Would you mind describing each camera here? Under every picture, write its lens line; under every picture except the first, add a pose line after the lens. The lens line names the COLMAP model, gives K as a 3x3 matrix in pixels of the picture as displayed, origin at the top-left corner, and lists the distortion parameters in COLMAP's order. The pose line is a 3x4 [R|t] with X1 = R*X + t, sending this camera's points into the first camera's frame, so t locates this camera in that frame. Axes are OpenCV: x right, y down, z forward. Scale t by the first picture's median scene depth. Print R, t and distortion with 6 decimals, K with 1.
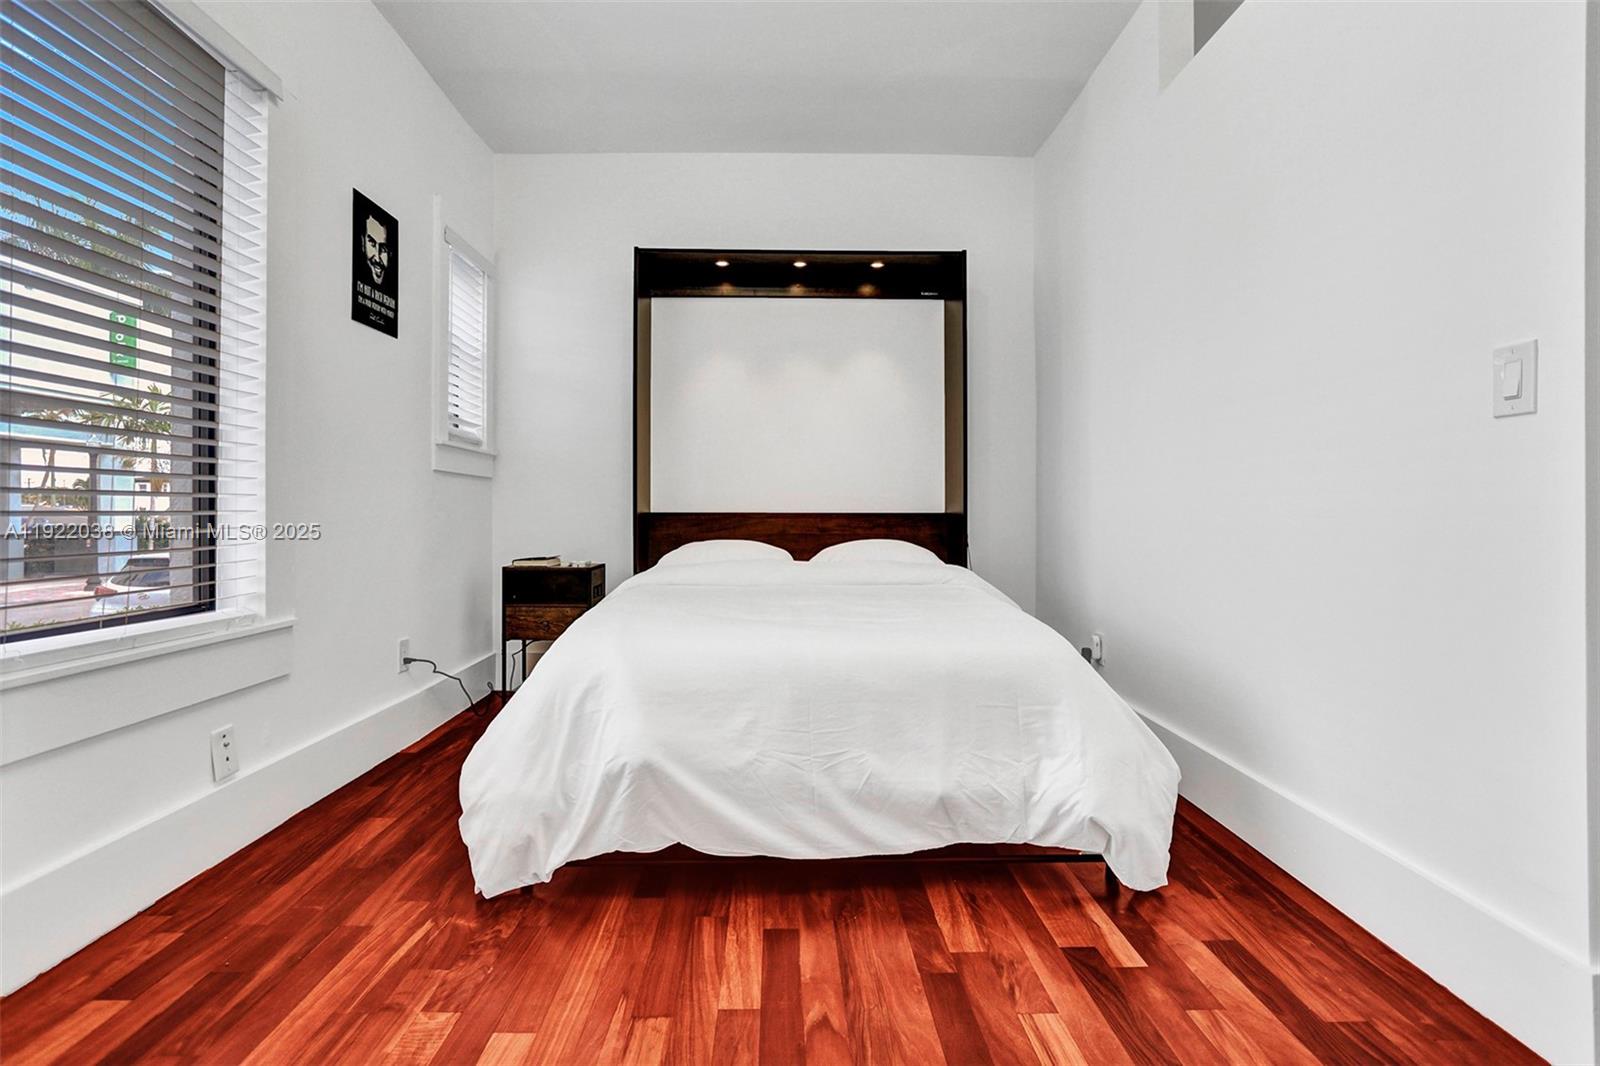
lens RADIAL K [[817.9, 0, 792.3], [0, 817.9, 493.8], [0, 0, 1]] dist [-0.037483, 0.022769]
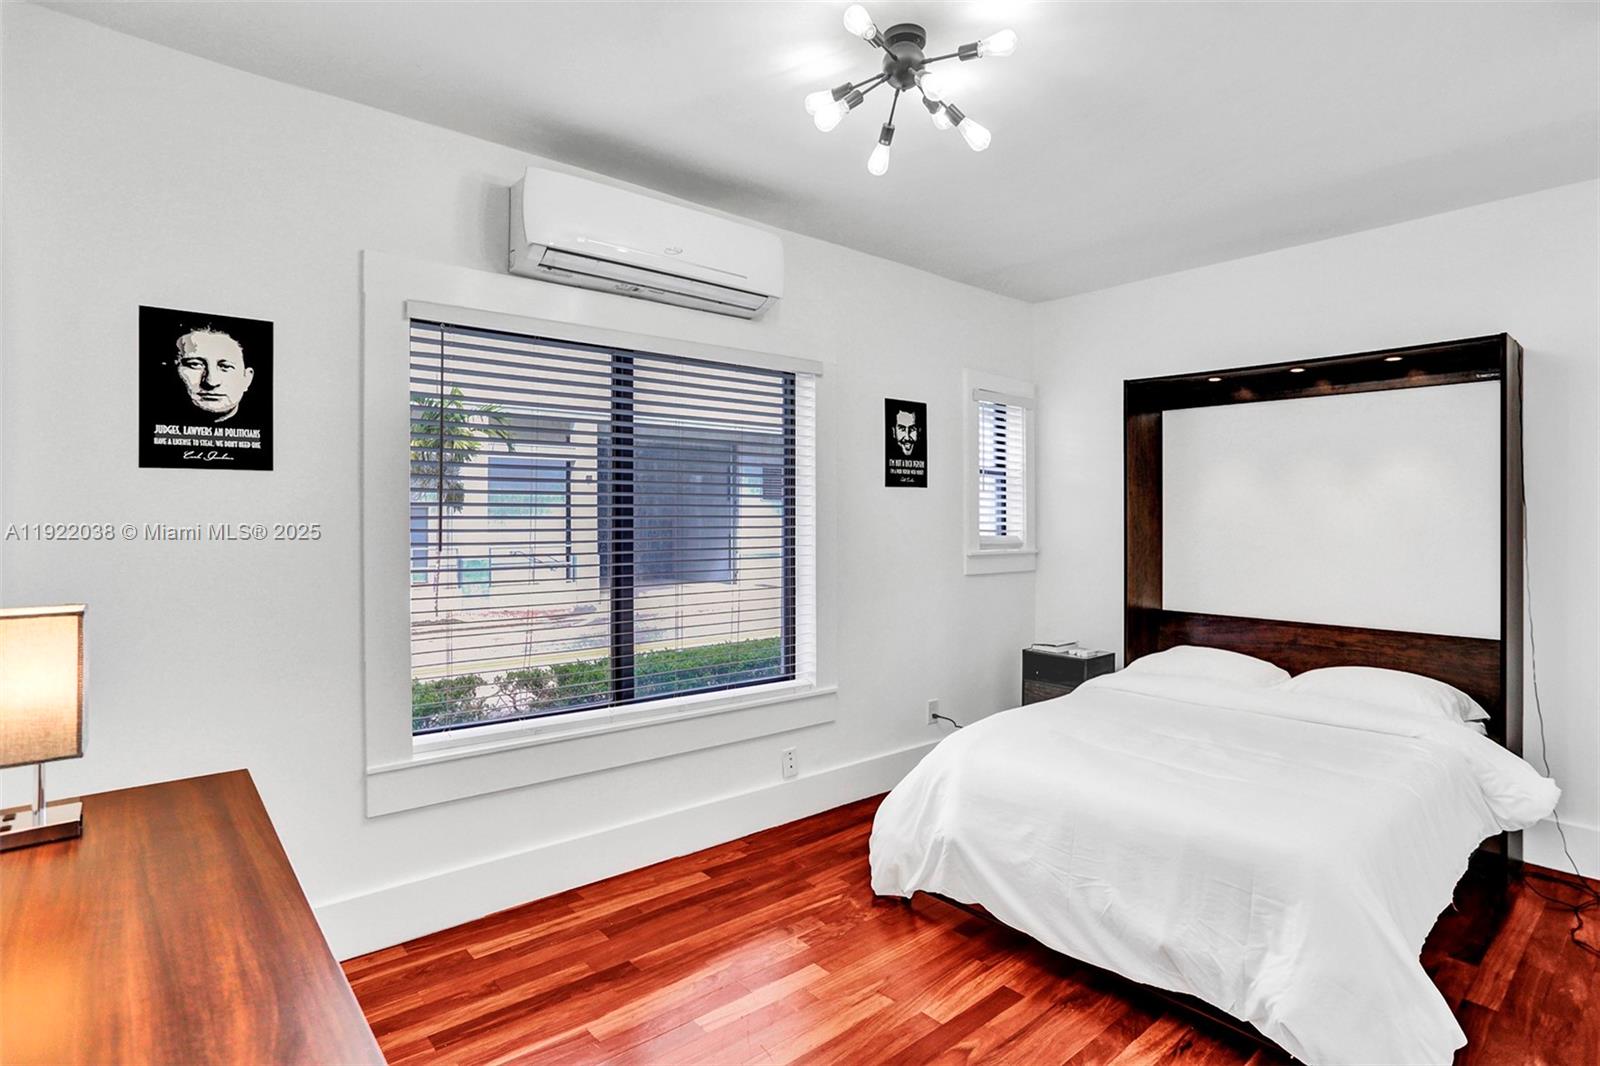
lens RADIAL K [[817.9, 0, 813.4], [0, 817.9, 518.9], [0, 0, 1]] dist [-0.037483, 0.022769]
pose [[0.650789, 0.008655, -0.759209, 0.722369], [0.013472, 0.999646, 0.022944, -0.269179], [0.759139, -0.025160, 0.650442, -0.115936]]
